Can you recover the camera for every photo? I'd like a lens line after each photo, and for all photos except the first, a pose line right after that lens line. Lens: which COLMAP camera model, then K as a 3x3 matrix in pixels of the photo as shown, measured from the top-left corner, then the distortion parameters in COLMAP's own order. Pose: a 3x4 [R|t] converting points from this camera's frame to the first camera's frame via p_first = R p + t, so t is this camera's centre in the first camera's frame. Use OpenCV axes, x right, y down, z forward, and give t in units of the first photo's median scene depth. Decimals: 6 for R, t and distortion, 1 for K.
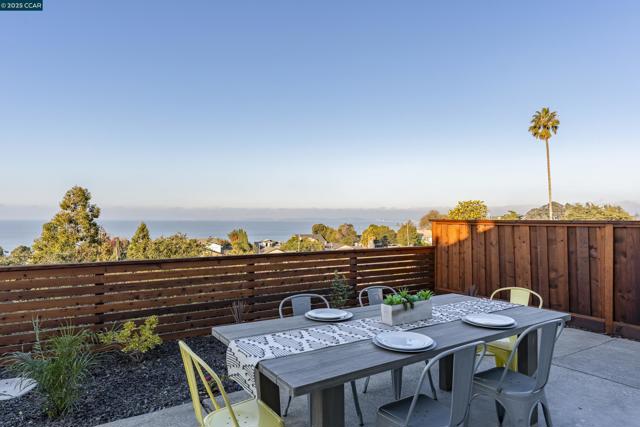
lens RADIAL K [[395.0, 0, 318.6], [0, 395.0, 215.3], [0, 0, 1]] dist [-0.004008, 0.000143]
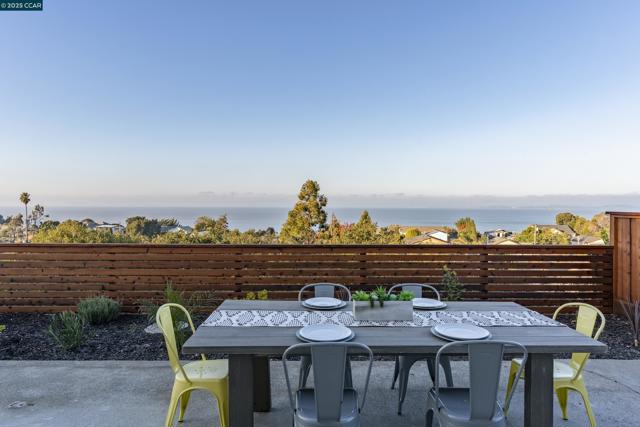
lens RADIAL K [[395.0, 0, 318.1], [0, 395.0, 210.8], [0, 0, 1]] dist [-0.004008, 0.000143]
pose [[0.842962, 0.005411, -0.537946, 0.048609], [0.005021, 0.999827, 0.017925, -0.001822], [0.537950, -0.017811, 0.842788, 0.006621]]
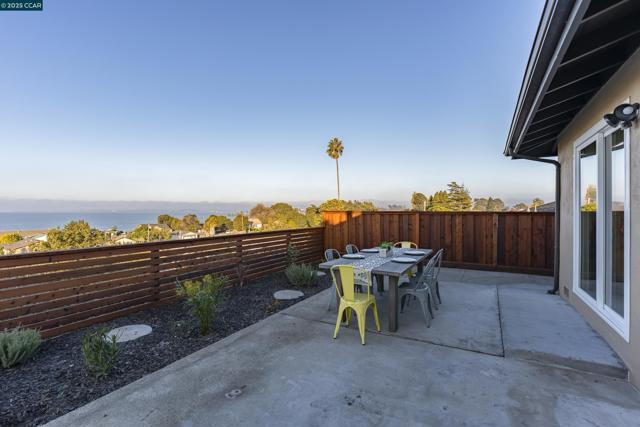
lens RADIAL K [[302.6, 0, 316.0], [0, 302.6, 211.6], [0, 0, 1]] dist [-0.003594, 0.001594]
pose [[0.887110, -0.003453, 0.461545, -0.073332], [-0.002791, 0.999914, 0.012844, -0.000593], [-0.461550, -0.012682, 0.887024, -0.027590]]
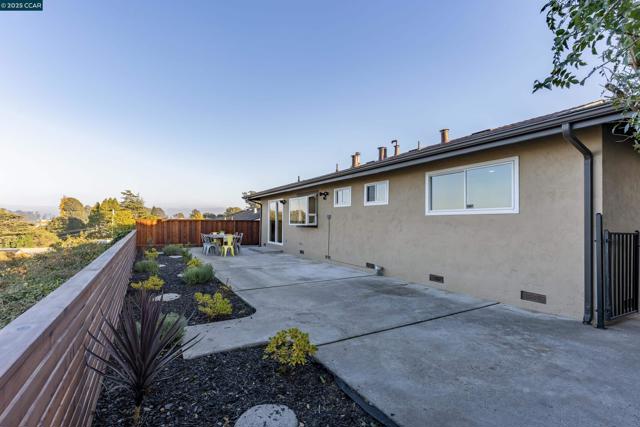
lens RADIAL K [[302.6, 0, 318.3], [0, 302.6, 224.2], [0, 0, 1]] dist [-0.003594, 0.001594]
pose [[0.064798, -0.012676, 0.997818, -0.349830], [-0.017840, 0.999745, 0.013859, -0.000875], [-0.997739, -0.018699, 0.064556, -0.065948]]
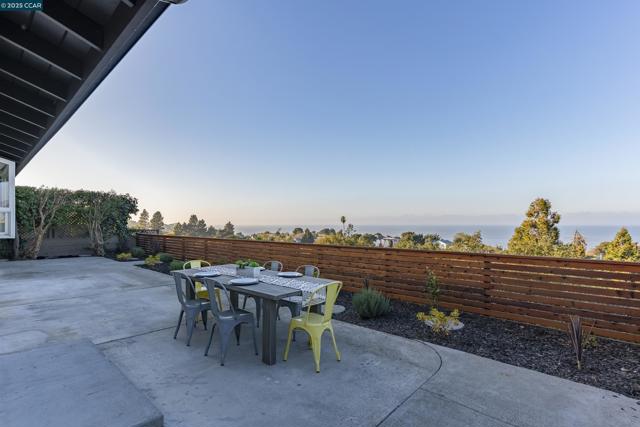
lens RADIAL K [[302.6, 0, 314.4], [0, 302.6, 226.0], [0, 0, 1]] dist [-0.003594, 0.001594]
pose [[0.254650, 0.001466, -0.967032, 0.128129], [0.011963, 0.999918, 0.004666, 0.001619], [0.966959, -0.012756, 0.254612, 0.069812]]
